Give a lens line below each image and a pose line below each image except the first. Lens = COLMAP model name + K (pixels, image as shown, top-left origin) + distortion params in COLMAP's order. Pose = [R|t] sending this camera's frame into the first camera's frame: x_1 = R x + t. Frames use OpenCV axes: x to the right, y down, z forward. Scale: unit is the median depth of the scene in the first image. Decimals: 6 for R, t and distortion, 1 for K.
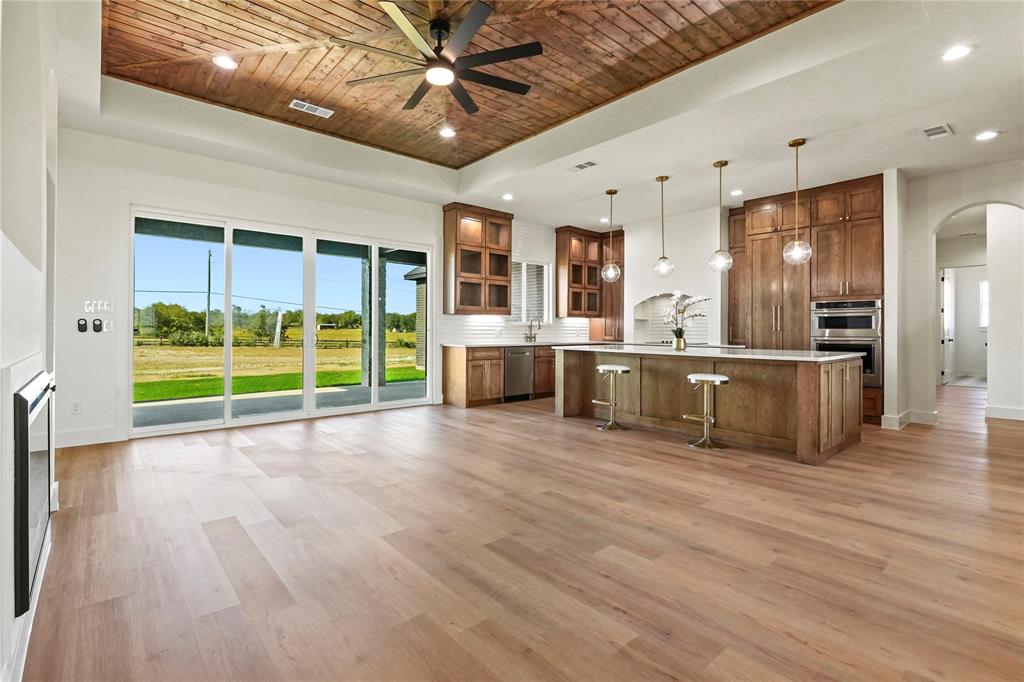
lens RADIAL K [[468.6, 0, 509.0], [0, 468.6, 331.0], [0, 0, 1]] dist [-0.005444, 0.001989]
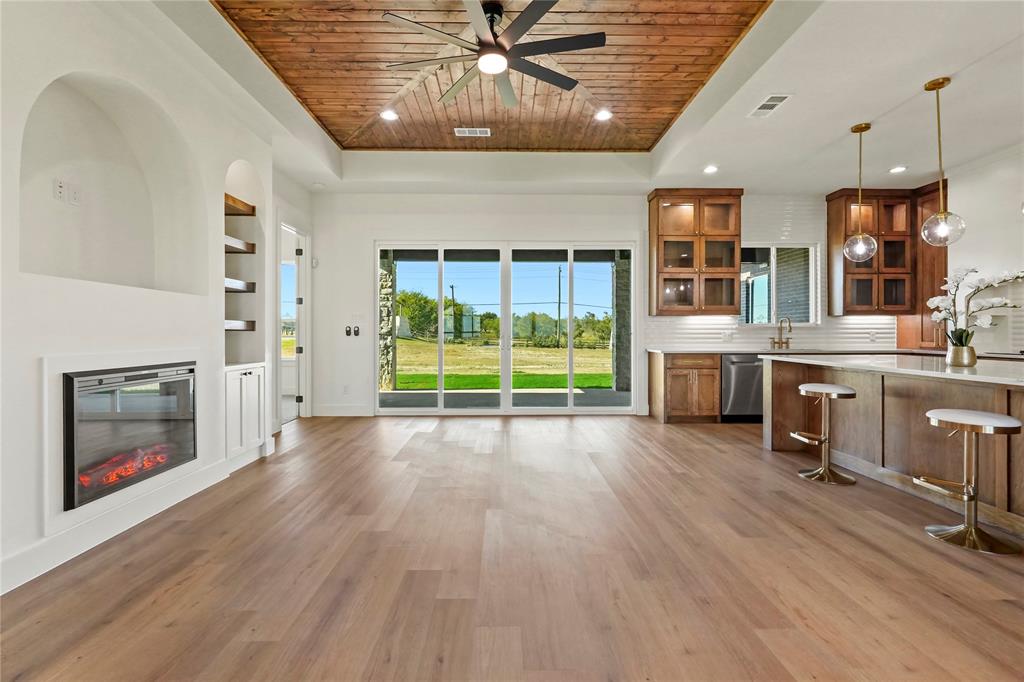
lens RADIAL K [[468.6, 0, 515.0], [0, 468.6, 332.6], [0, 0, 1]] dist [-0.005444, 0.001989]
pose [[0.769714, -0.004301, -0.638374, 0.263955], [0.001192, 0.999985, -0.005300, 0.000652], [0.638388, 0.003319, 0.769708, 0.166559]]
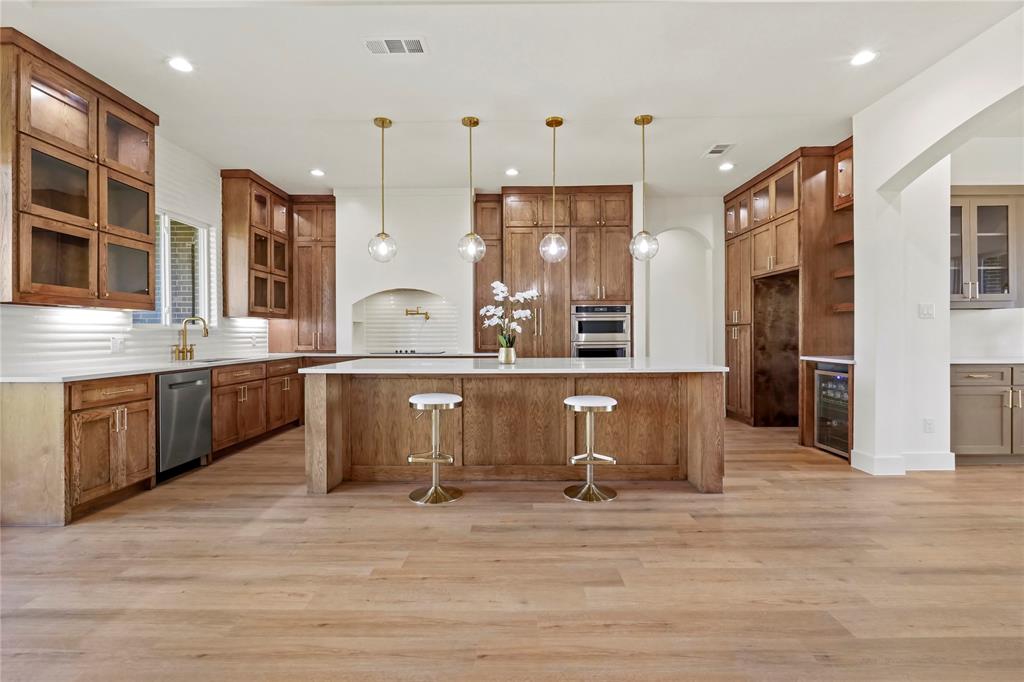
lens RADIAL K [[468.6, 0, 512.3], [0, 468.6, 336.1], [0, 0, 1]] dist [-0.005444, 0.001989]
pose [[0.661424, -0.010656, 0.749936, -0.147470], [0.009924, 0.999936, 0.005456, -0.005389], [-0.749946, 0.003834, 0.661488, 0.443461]]
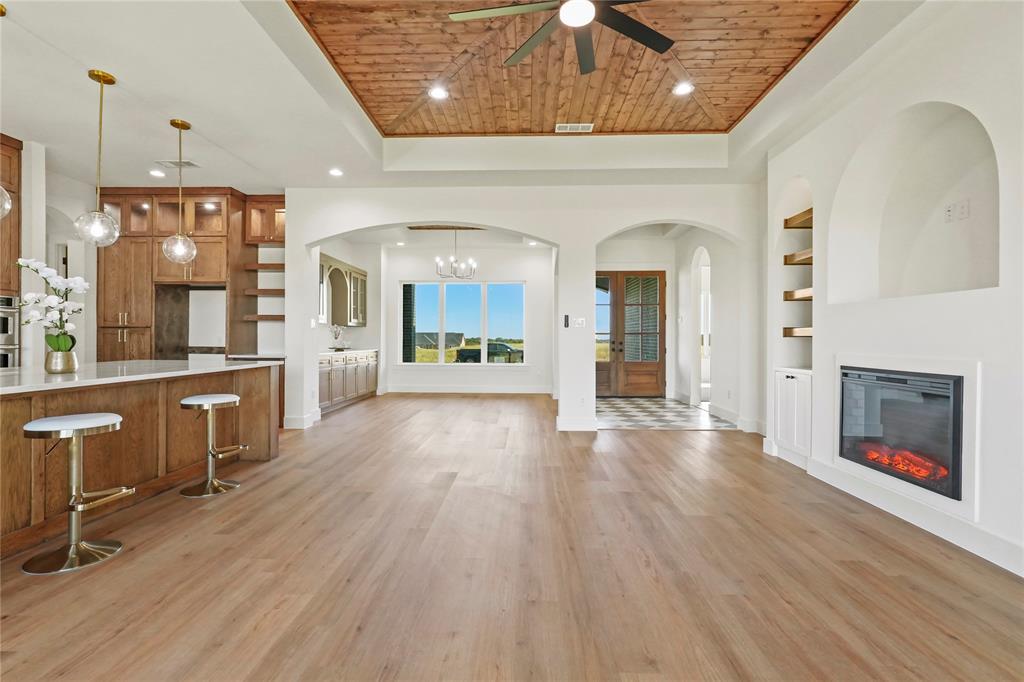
lens RADIAL K [[468.6, 0, 513.6], [0, 468.6, 341.6], [0, 0, 1]] dist [-0.005444, 0.001989]
pose [[-0.736596, -0.011149, 0.676241, -0.327595], [-0.003375, 0.999912, 0.012808, -0.004420], [-0.676324, 0.007152, -0.736569, 0.895012]]
